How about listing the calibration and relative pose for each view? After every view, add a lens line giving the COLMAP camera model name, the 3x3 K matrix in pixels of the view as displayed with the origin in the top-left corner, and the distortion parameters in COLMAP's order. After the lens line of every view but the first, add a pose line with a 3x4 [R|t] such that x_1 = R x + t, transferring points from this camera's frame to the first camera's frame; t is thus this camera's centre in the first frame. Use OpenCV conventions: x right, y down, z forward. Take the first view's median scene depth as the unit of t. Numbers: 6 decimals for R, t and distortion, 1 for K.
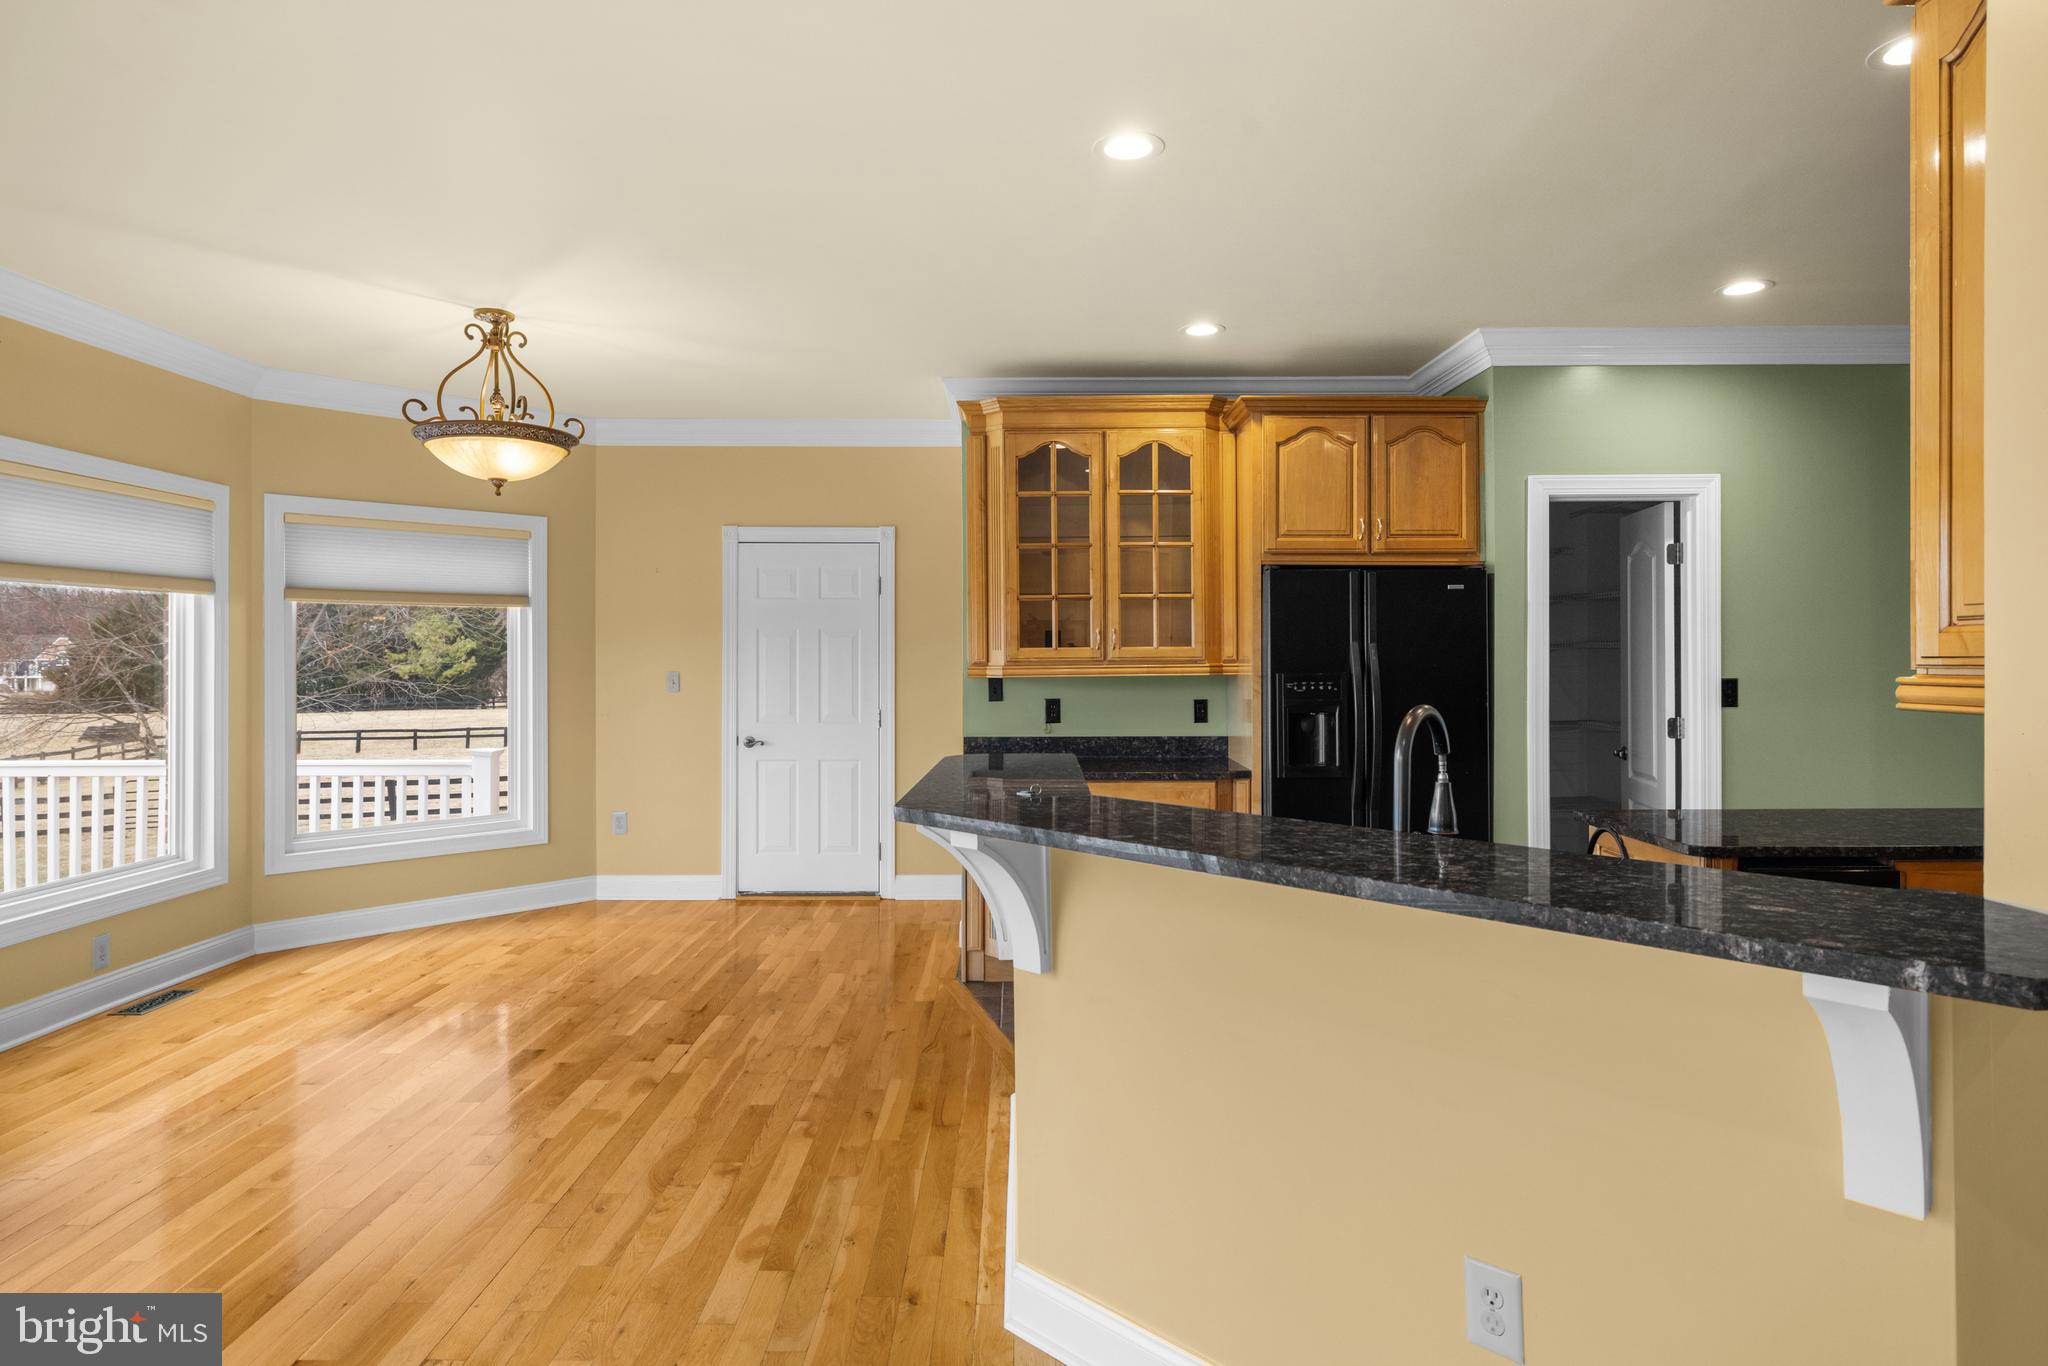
lens RADIAL K [[1141.4, 0, 1017.6], [0, 1141.4, 653.5], [0, 0, 1]] dist [-0.000943, 0.000486]
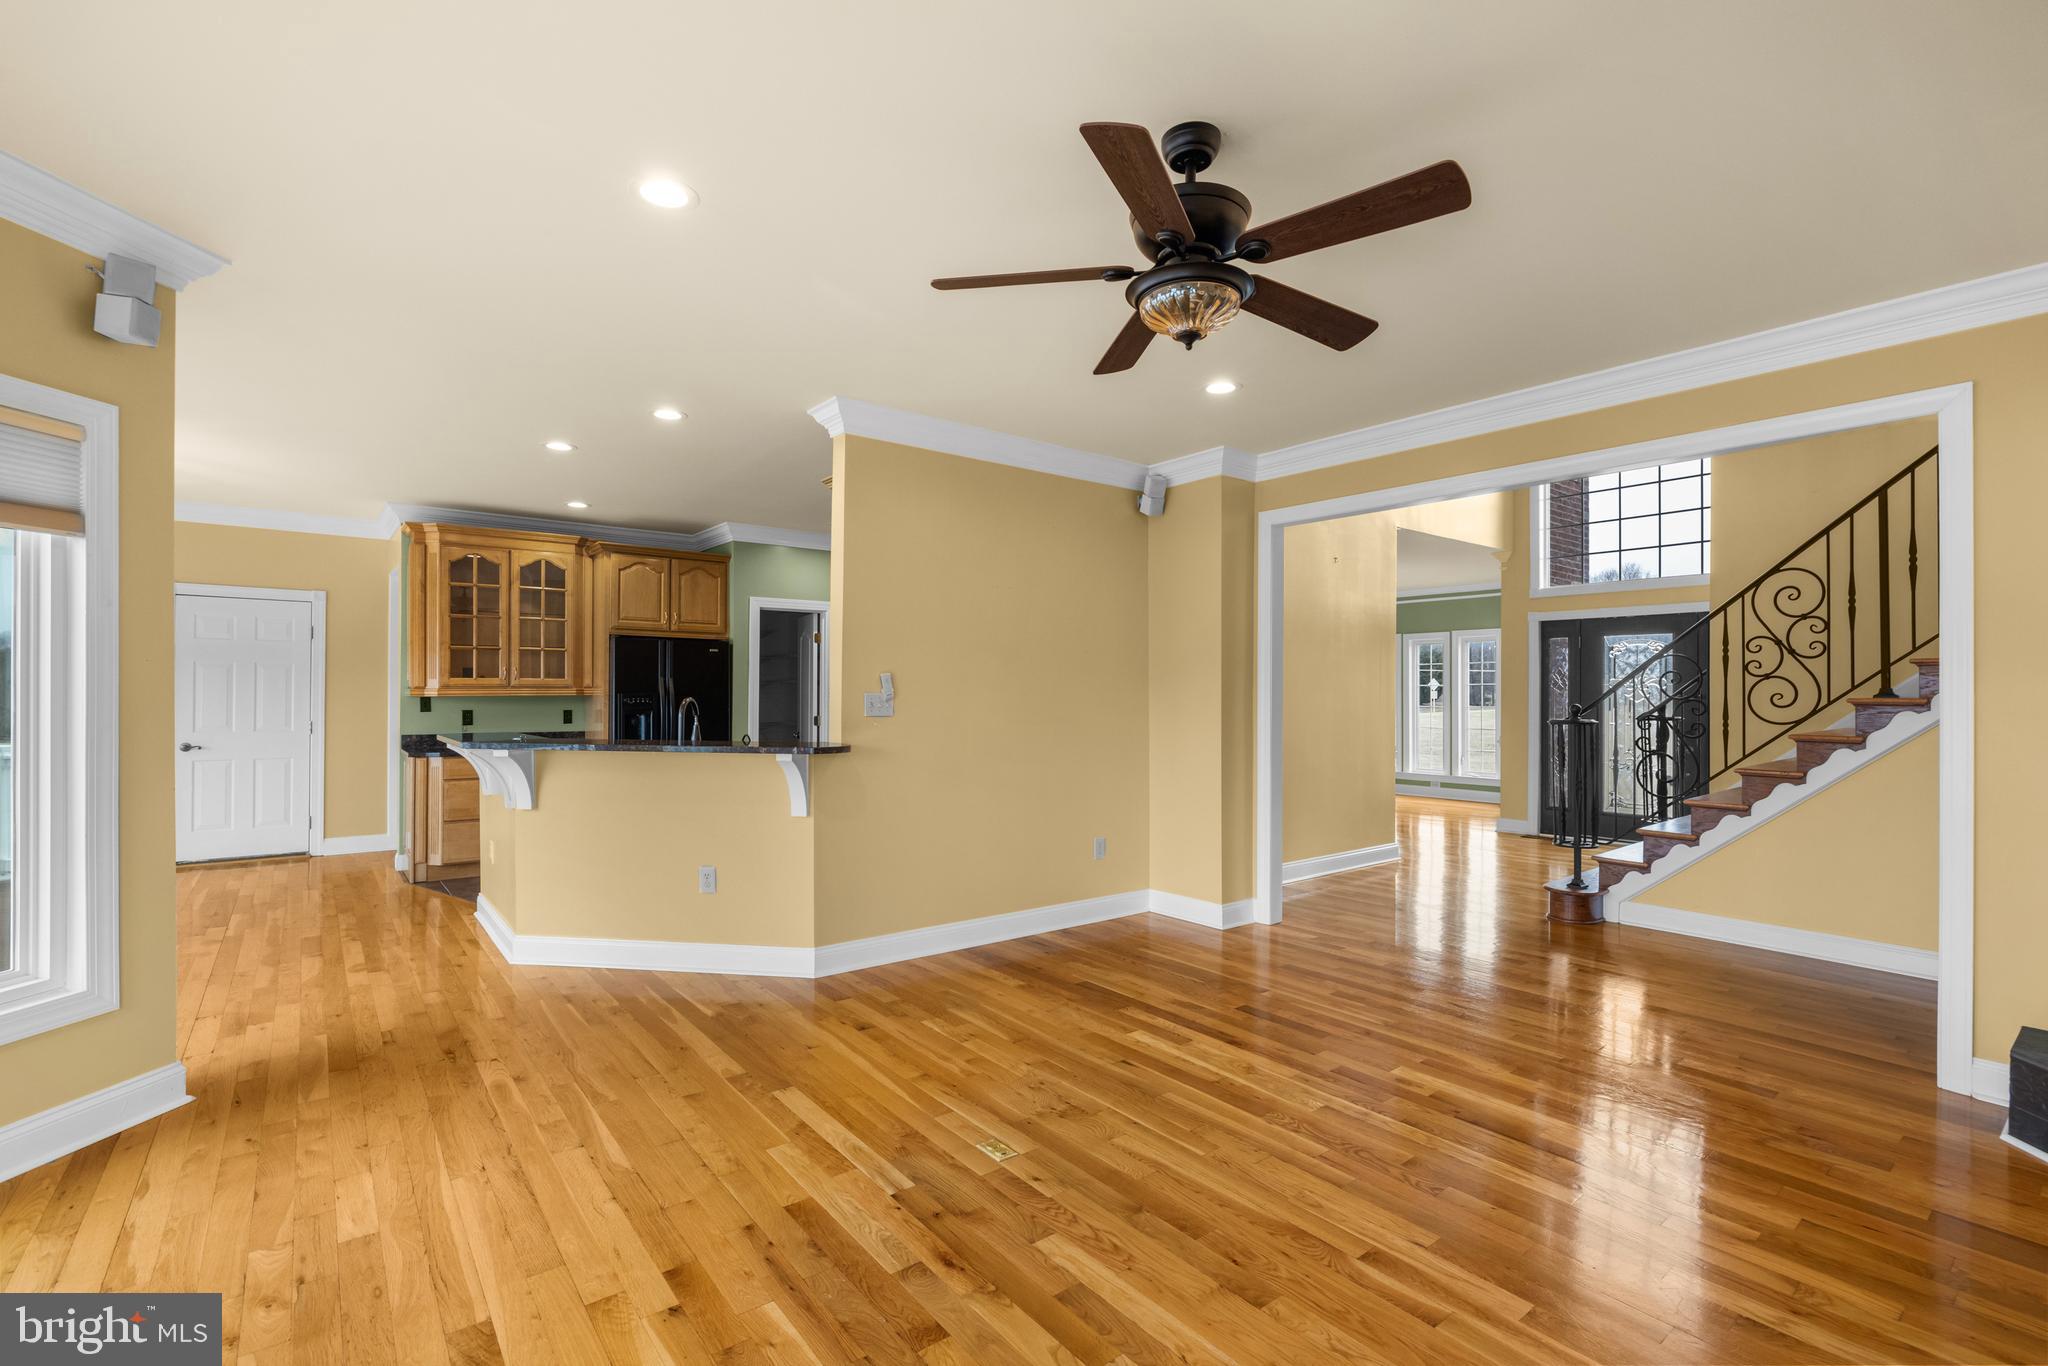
lens RADIAL K [[914.0, 0, 1015.8], [0, 914.0, 691.3], [0, 0, 1]] dist [-0.001671, -0.000518]
pose [[0.788021, 0.007863, 0.615598, -0.165534], [-0.007981, 0.999965, -0.002555, 0.011225], [-0.615597, -0.002900, 0.788056, -0.529176]]
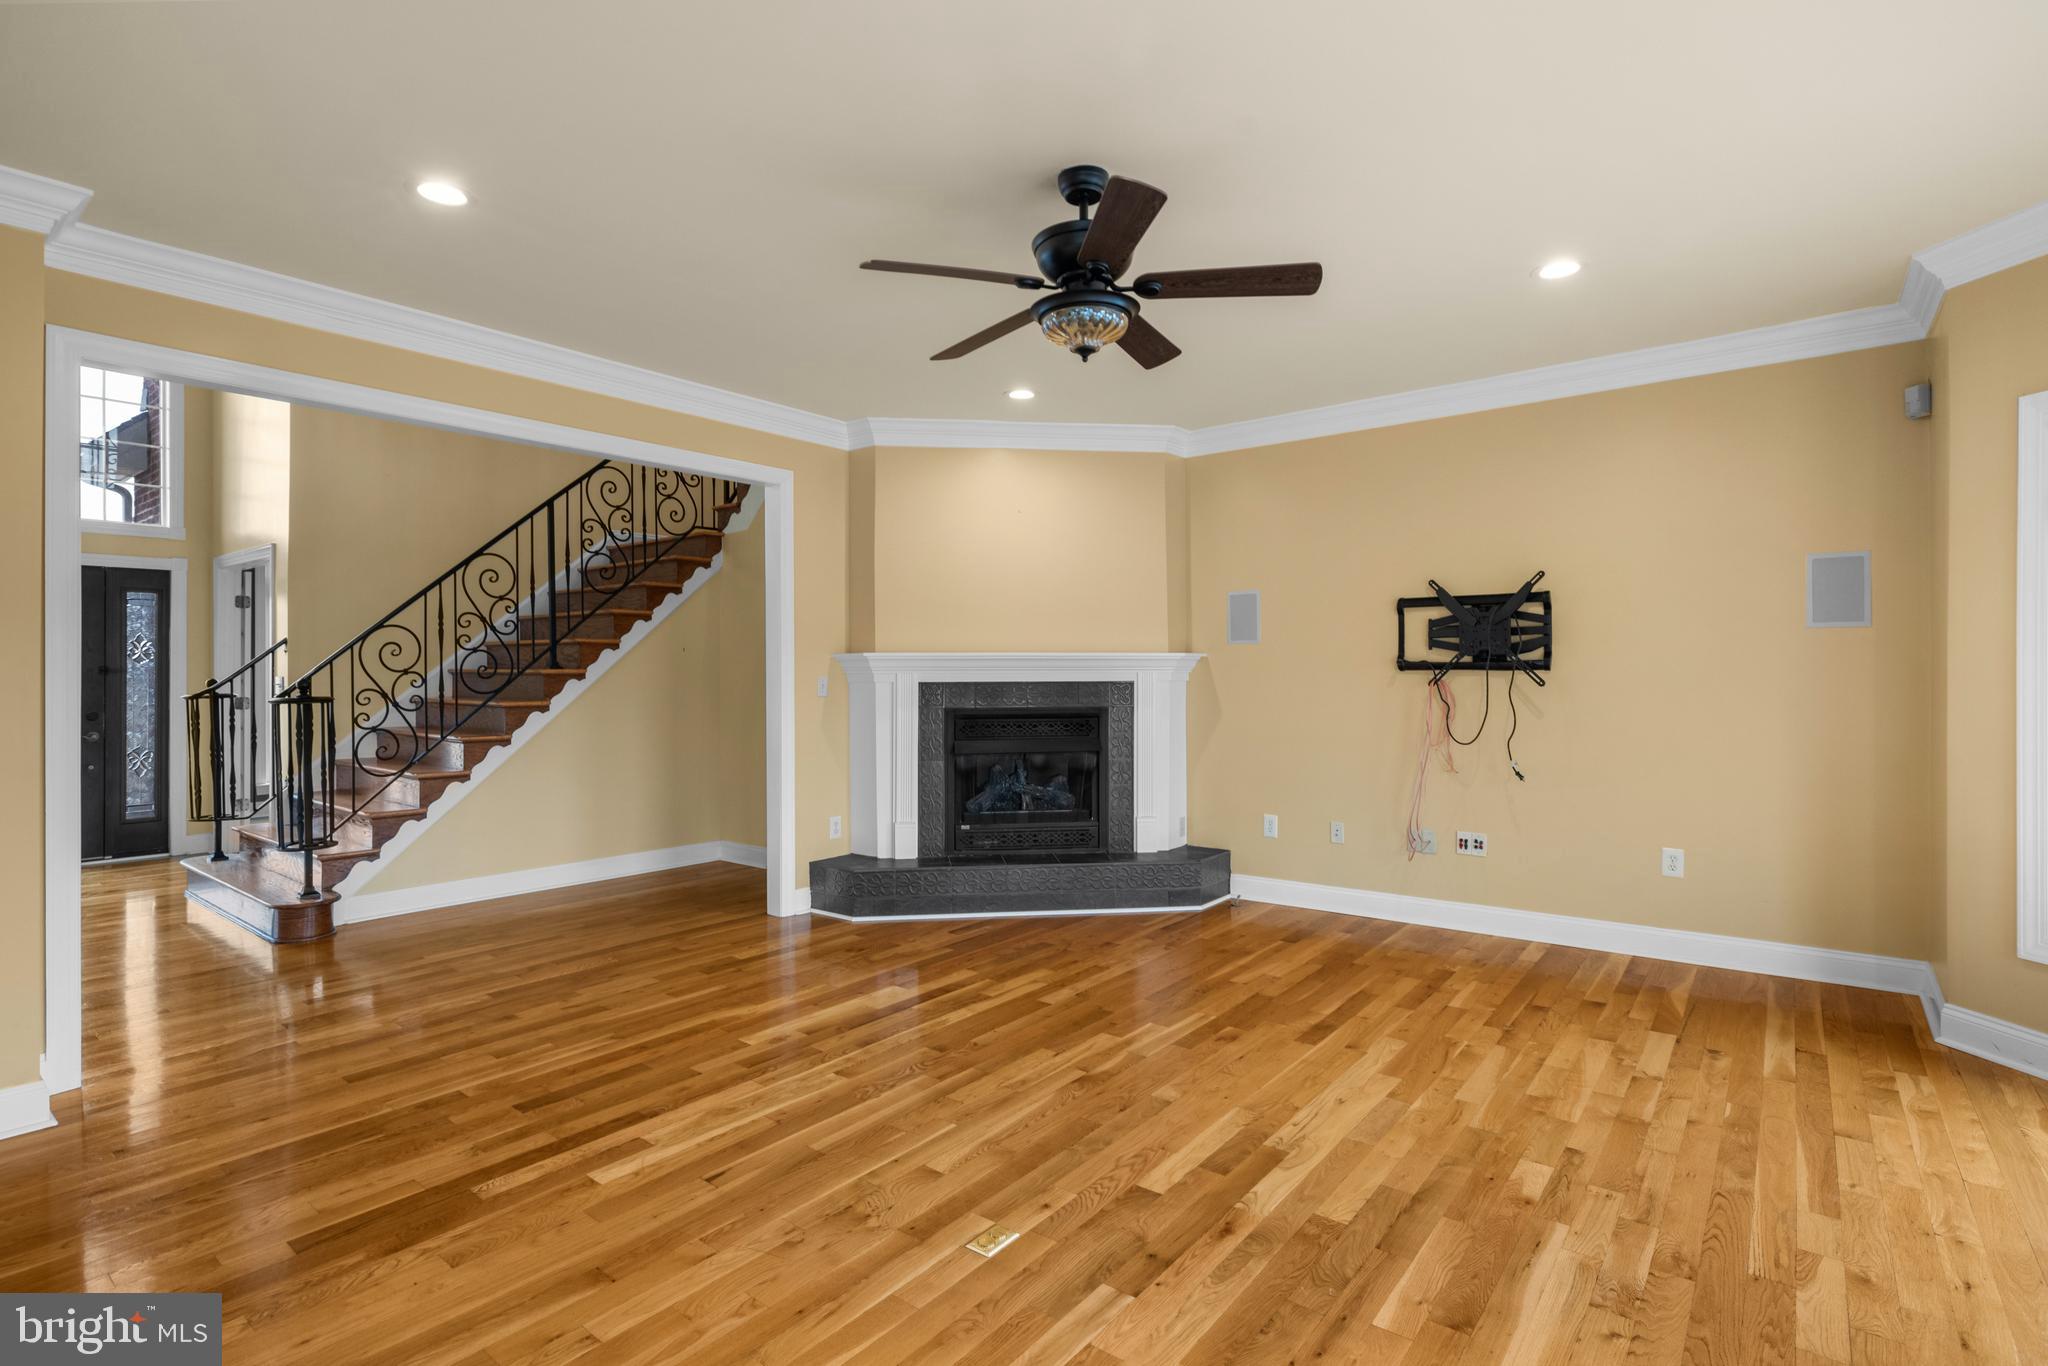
lens RADIAL K [[986.0, 0, 1024.4], [0, 986.0, 676.6], [0, 0, 1]] dist [-0.010885, 0.000186]
pose [[-0.787189, 0.002718, 0.616706, -0.134142], [0.003405, 0.999994, -0.000061, 0.019198], [-0.616703, 0.002051, -0.787193, 0.231507]]
